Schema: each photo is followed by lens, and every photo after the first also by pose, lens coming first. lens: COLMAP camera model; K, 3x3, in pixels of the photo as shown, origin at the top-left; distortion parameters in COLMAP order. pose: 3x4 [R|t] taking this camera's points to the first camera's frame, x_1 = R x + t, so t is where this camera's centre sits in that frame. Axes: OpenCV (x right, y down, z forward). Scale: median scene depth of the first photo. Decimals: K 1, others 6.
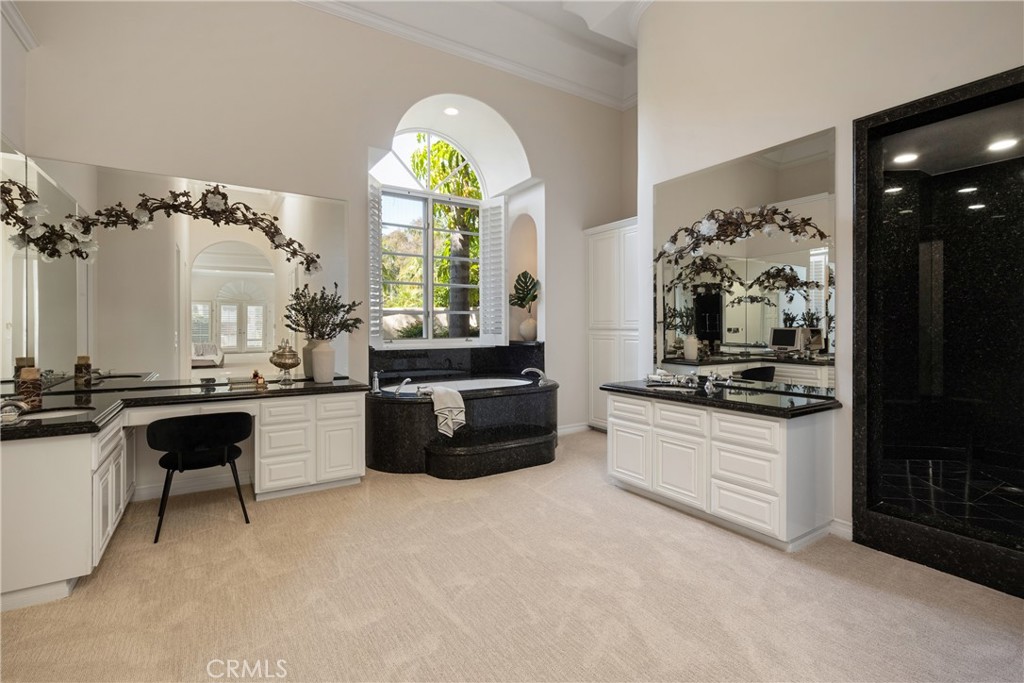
lens RADIAL K [[461.9, 0, 506.0], [0, 461.9, 333.0], [0, 0, 1]] dist [-0.008417, 0.001221]
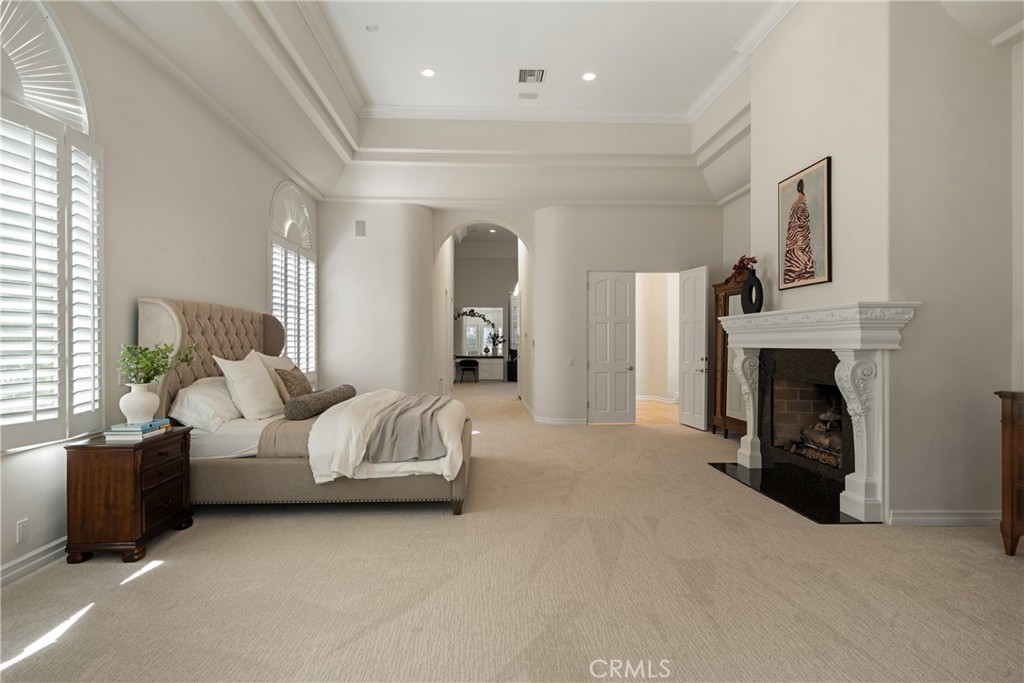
lens RADIAL K [[529.6, 0, 512.1], [0, 529.6, 343.4], [0, 0, 1]] dist [0.000607, -0.000049]
pose [[0.870166, 0.000178, -0.492758, 2.119912], [-0.002112, 0.999992, -0.003368, 0.012968], [0.492754, 0.003972, 0.870160, -3.095804]]
